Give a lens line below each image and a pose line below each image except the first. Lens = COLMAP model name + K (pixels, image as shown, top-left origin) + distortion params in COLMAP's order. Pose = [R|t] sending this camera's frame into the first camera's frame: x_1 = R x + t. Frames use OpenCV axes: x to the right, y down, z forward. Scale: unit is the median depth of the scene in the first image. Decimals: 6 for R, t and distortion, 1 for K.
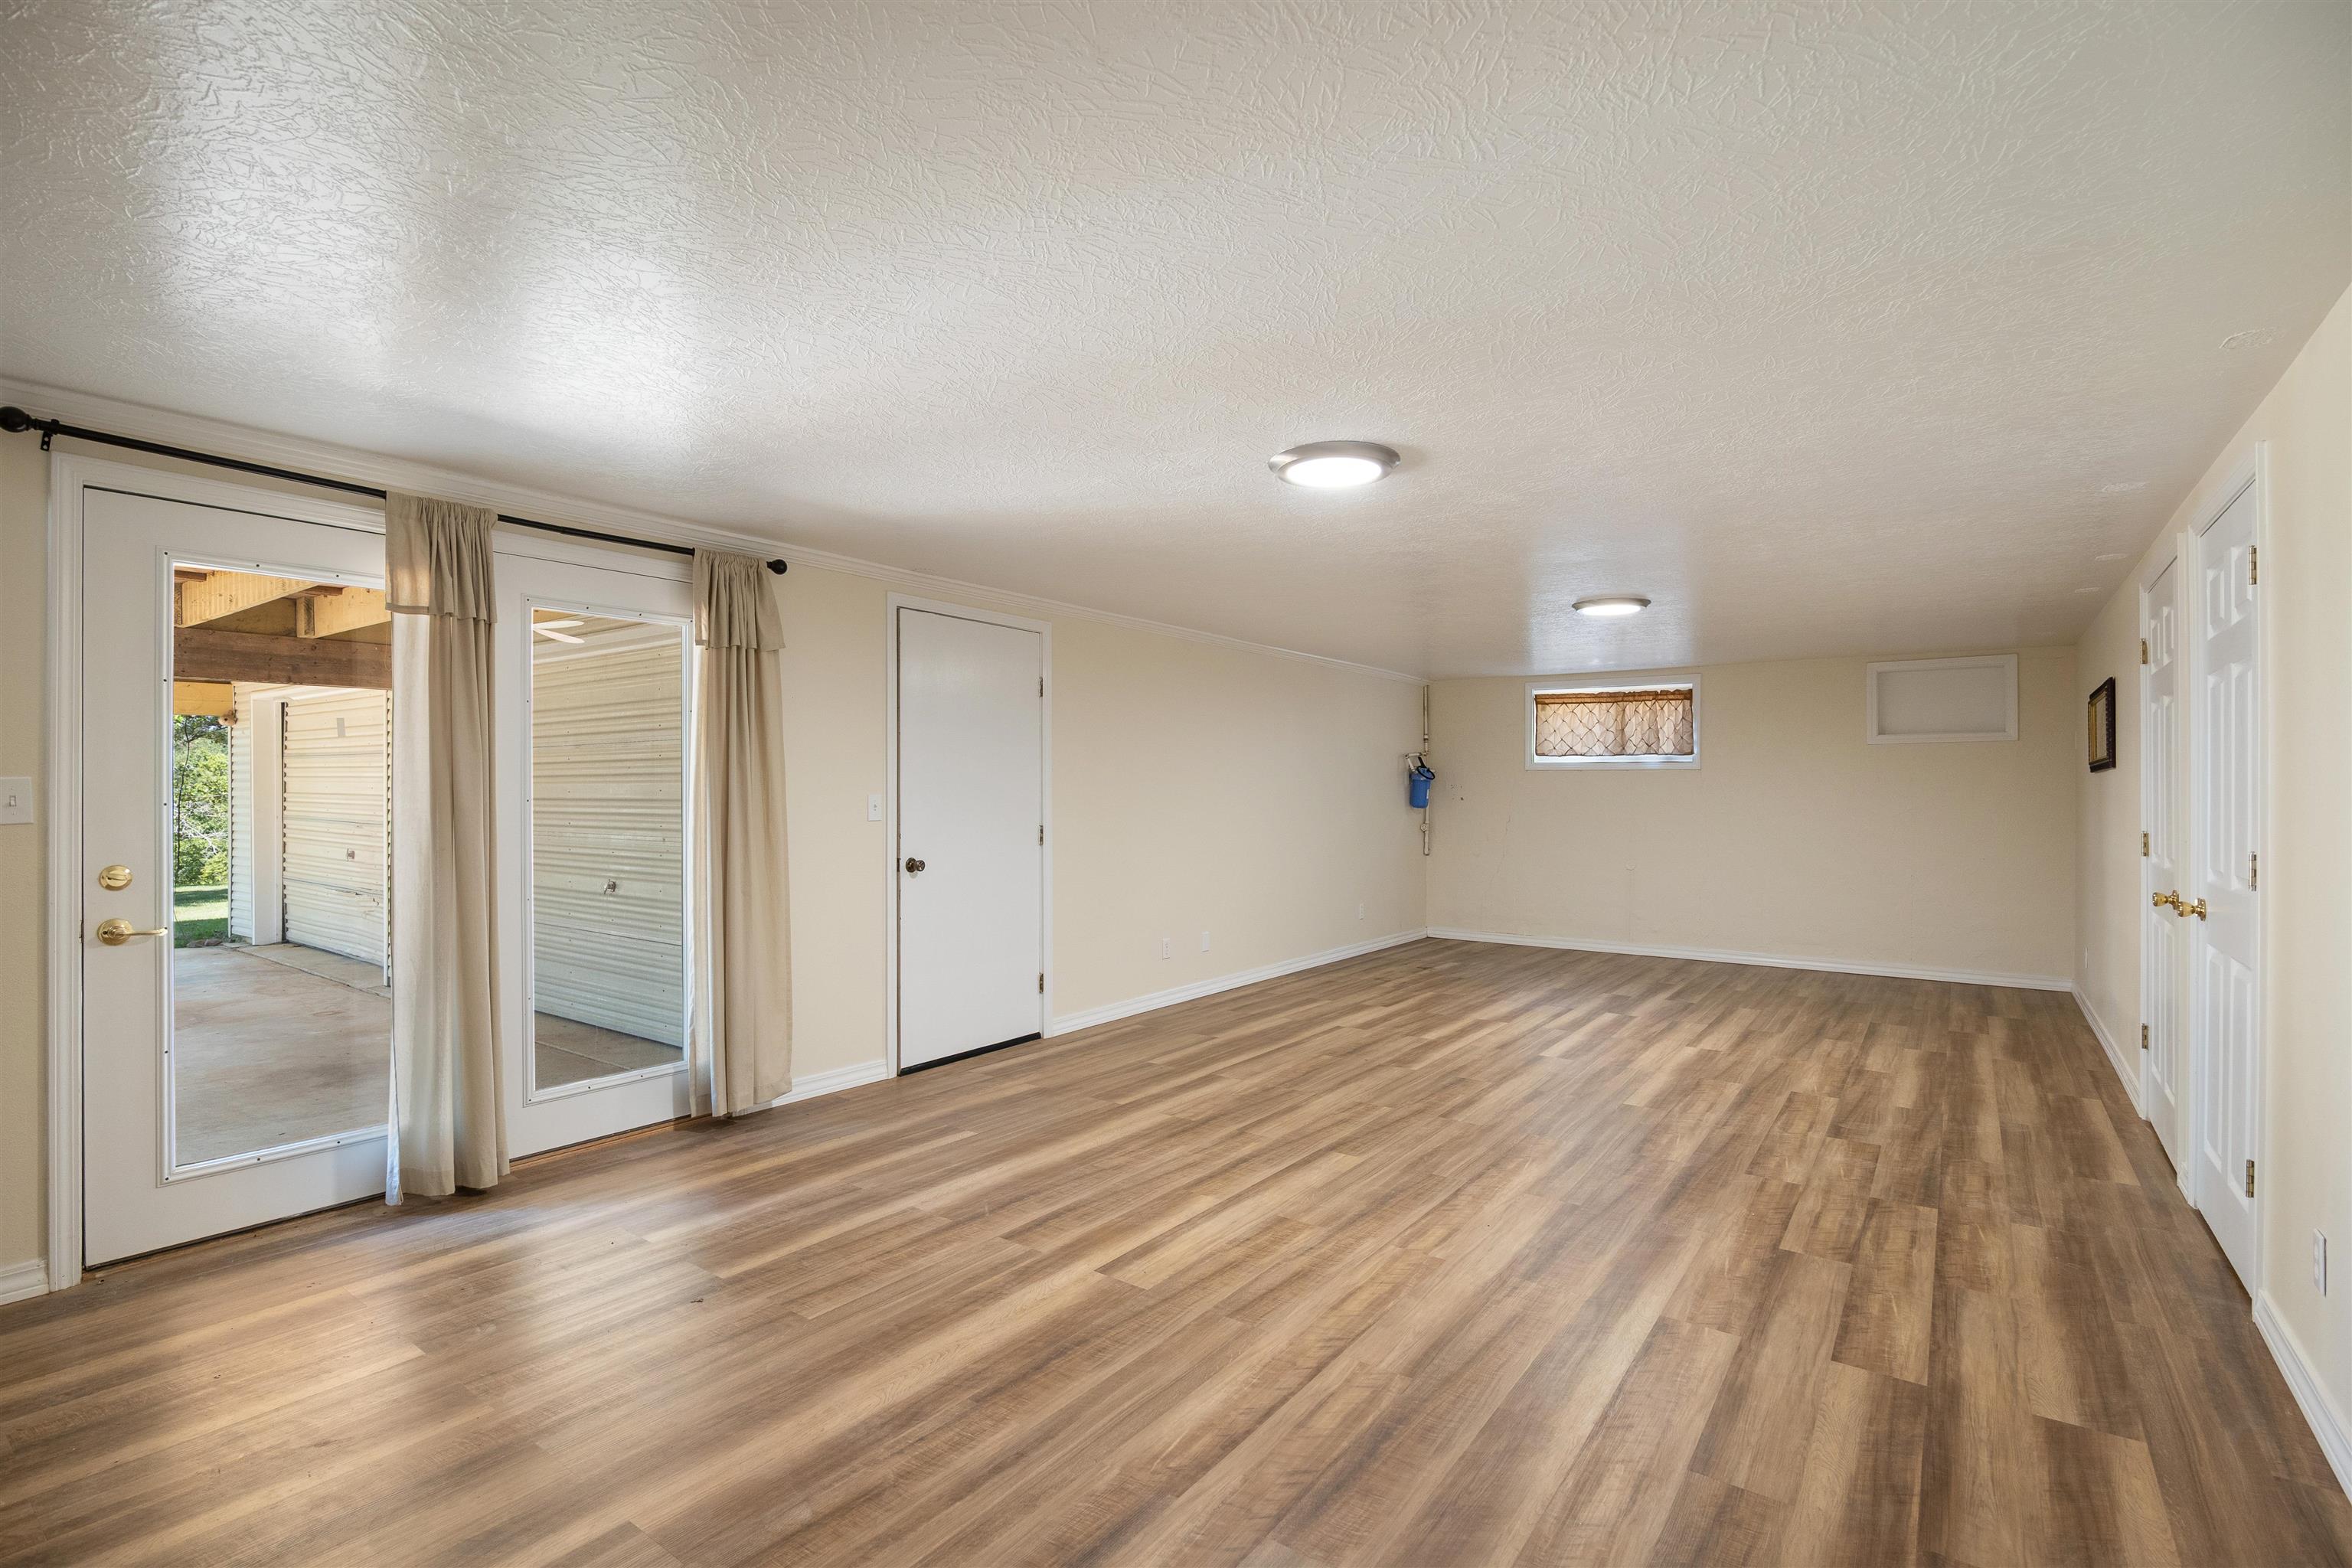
lens RADIAL K [[1091.8, 0, 1184.0], [0, 1091.8, 784.7], [0, 0, 1]] dist [-0.023618, 0.003786]
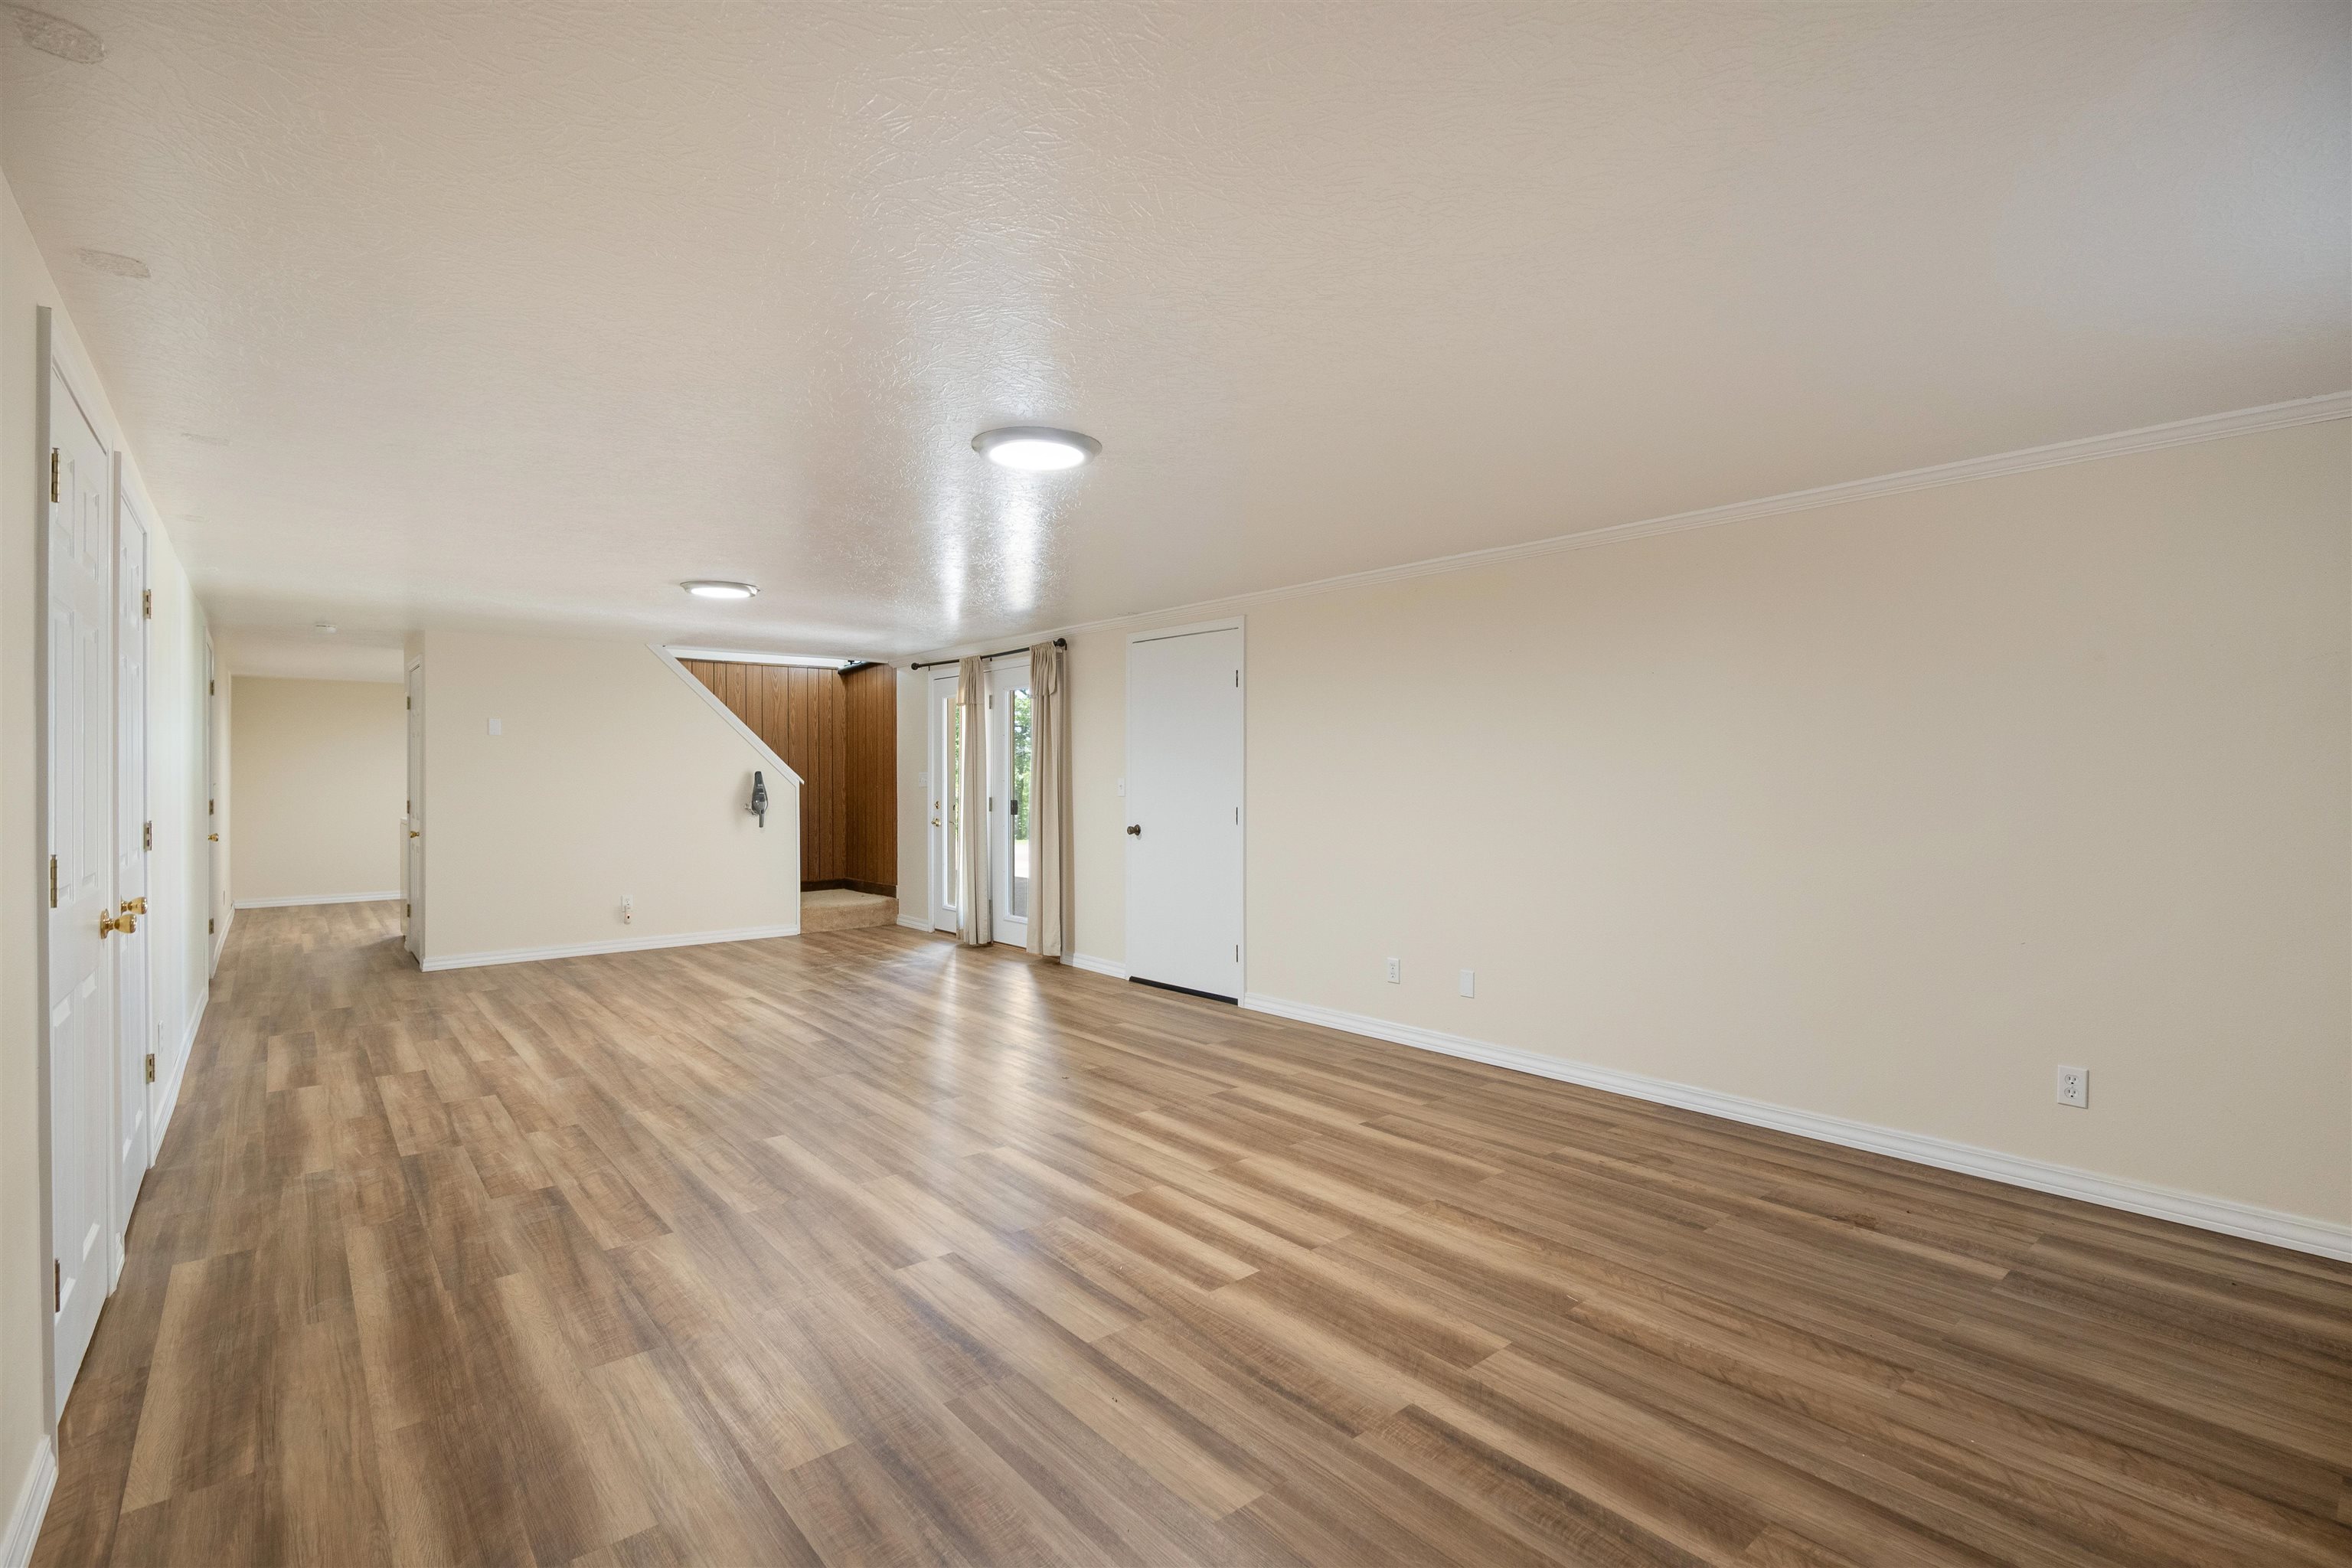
lens RADIAL K [[1091.8, 0, 1184.0], [0, 1091.8, 784.7], [0, 0, 1]] dist [-0.023618, 0.003786]
pose [[-0.245361, 0.003437, -0.969426, 1.440191], [0.009471, 0.999954, 0.001148, 0.018387], [0.969386, -0.008900, -0.245382, 1.880659]]
